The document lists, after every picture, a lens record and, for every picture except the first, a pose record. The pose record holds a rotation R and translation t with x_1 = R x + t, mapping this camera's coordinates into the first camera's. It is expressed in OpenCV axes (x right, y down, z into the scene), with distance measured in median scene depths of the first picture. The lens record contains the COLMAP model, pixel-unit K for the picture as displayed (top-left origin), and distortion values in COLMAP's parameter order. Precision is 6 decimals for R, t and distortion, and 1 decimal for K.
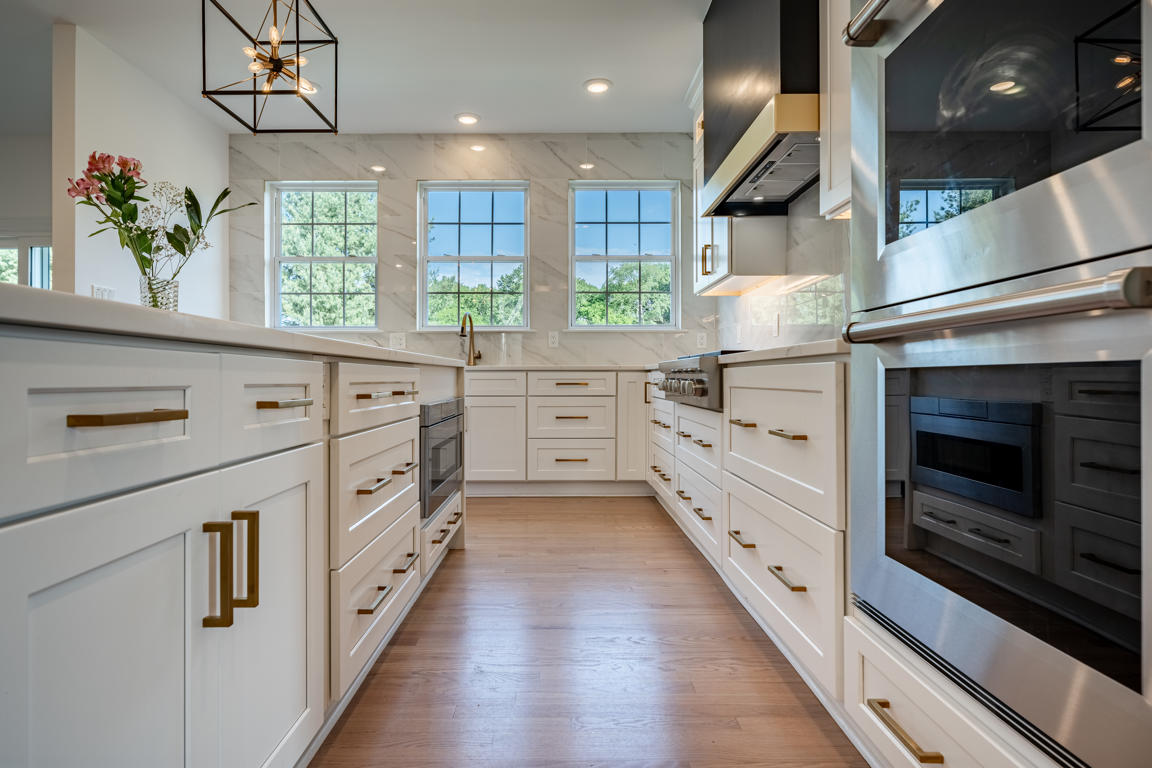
lens RADIAL K [[605.6, 0, 562.0], [0, 605.6, 376.8], [0, 0, 1]] dist [-0.002108, 0.000371]
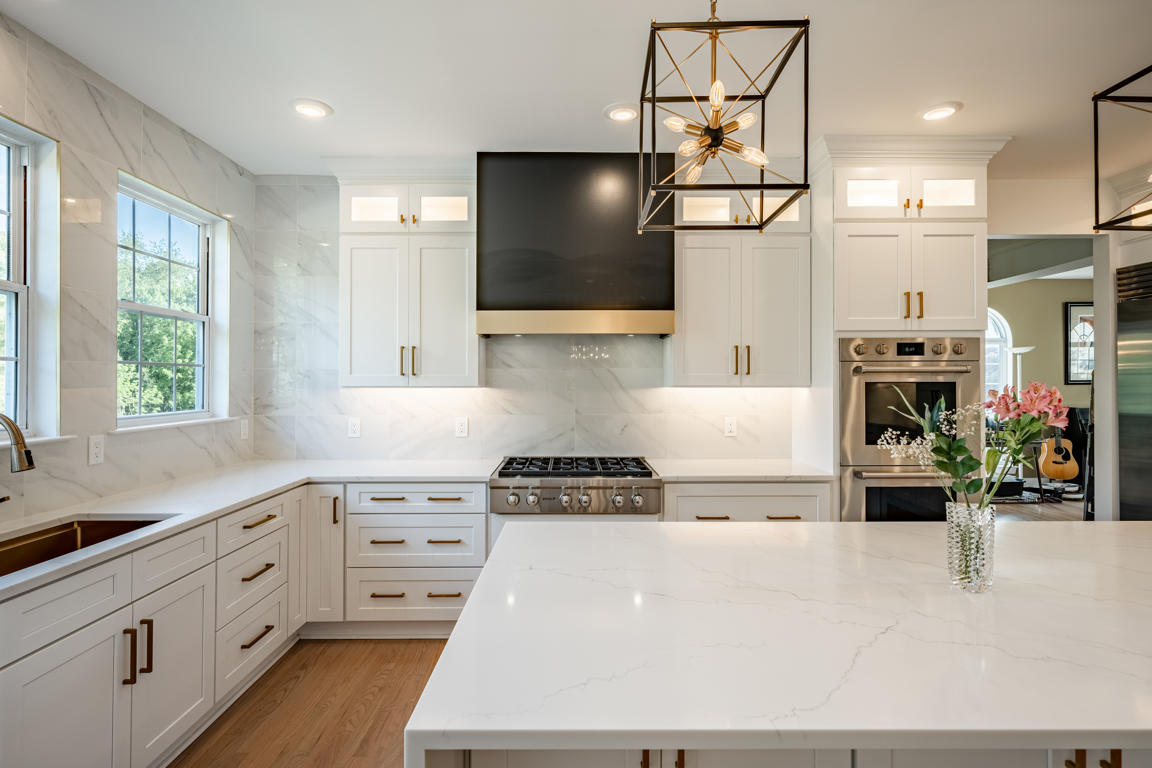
lens RADIAL K [[590.2, 0, 573.8], [0, 590.2, 376.7], [0, 0, 1]] dist [-0.000866, -0.000409]
pose [[-0.001938, 0.008809, 0.999959, -0.632709], [0.000089, 0.999961, -0.008809, -0.141195], [-0.999998, 0.000072, -0.001938, 0.653983]]
